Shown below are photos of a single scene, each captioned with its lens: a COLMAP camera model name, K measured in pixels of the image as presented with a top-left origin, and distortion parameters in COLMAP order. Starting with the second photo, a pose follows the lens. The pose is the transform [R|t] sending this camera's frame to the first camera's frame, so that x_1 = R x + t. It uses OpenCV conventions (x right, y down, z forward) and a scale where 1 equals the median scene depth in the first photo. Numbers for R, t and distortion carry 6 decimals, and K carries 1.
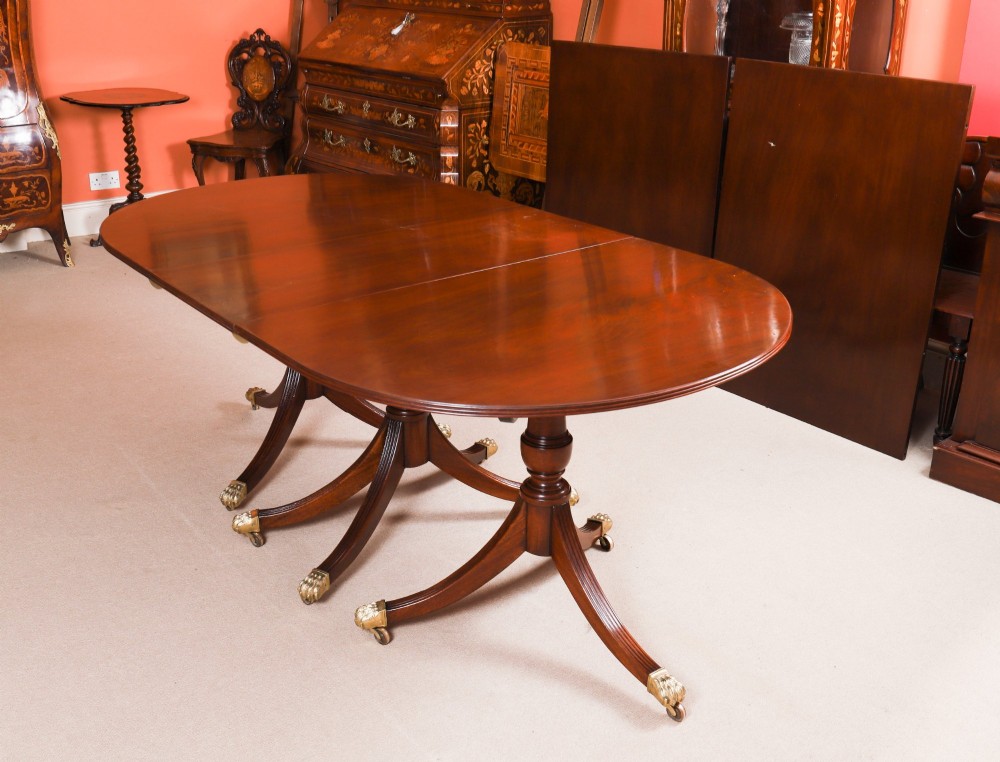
lens RADIAL K [[1117.6, 0, 470.2], [0, 1117.6, 374.7], [0, 0, 1]] dist [-0.029134, 0.000000]
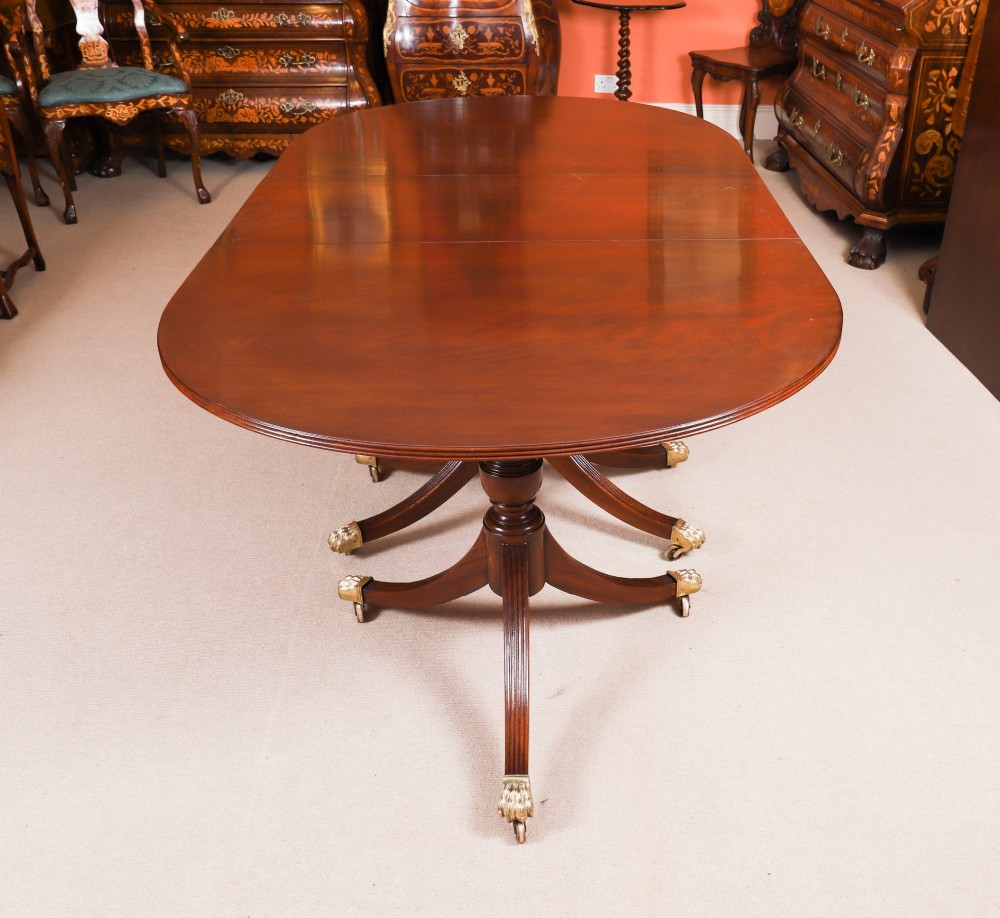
lens RADIAL K [[1068.4, 0, 598.2], [0, 1068.4, 471.7], [0, 0, 1]] dist [-0.041033, 0.000000]
pose [[0.834087, 0.295880, -0.465569, 0.241941], [-0.213863, 0.951419, 0.221505, -0.063471], [0.508490, -0.085187, 0.856844, 0.185422]]
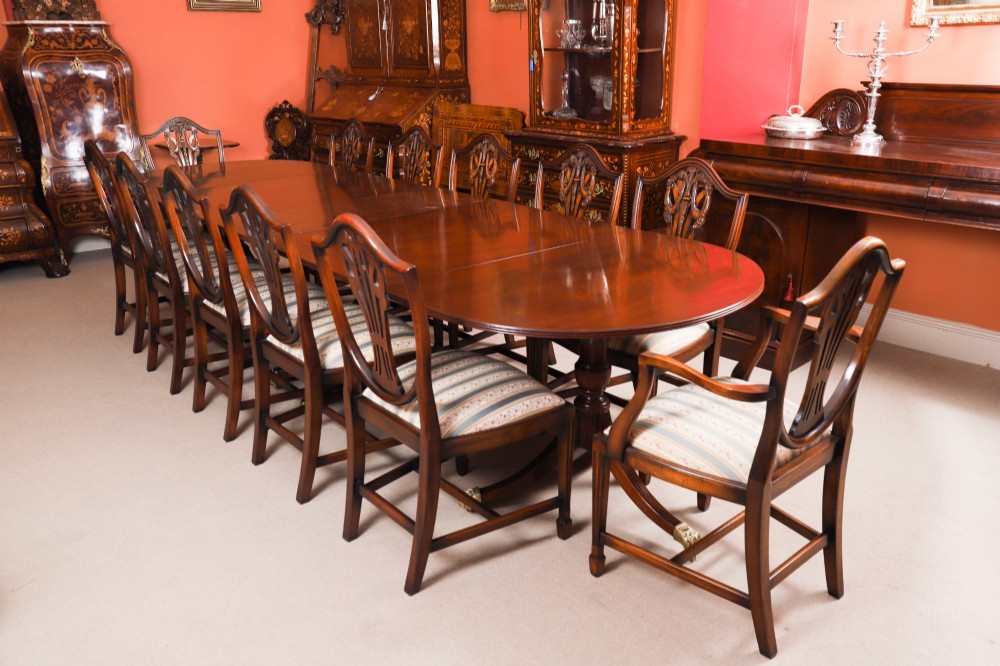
lens RADIAL K [[795.3, 0, 503.1], [0, 795.3, 341.4], [0, 0, 1]] dist [-0.070525, 0.054773]
pose [[0.997940, -0.027276, 0.058067, 0.047338], [0.028888, 0.999215, -0.027099, 0.073783], [-0.057282, 0.028721, 0.997945, -0.116449]]
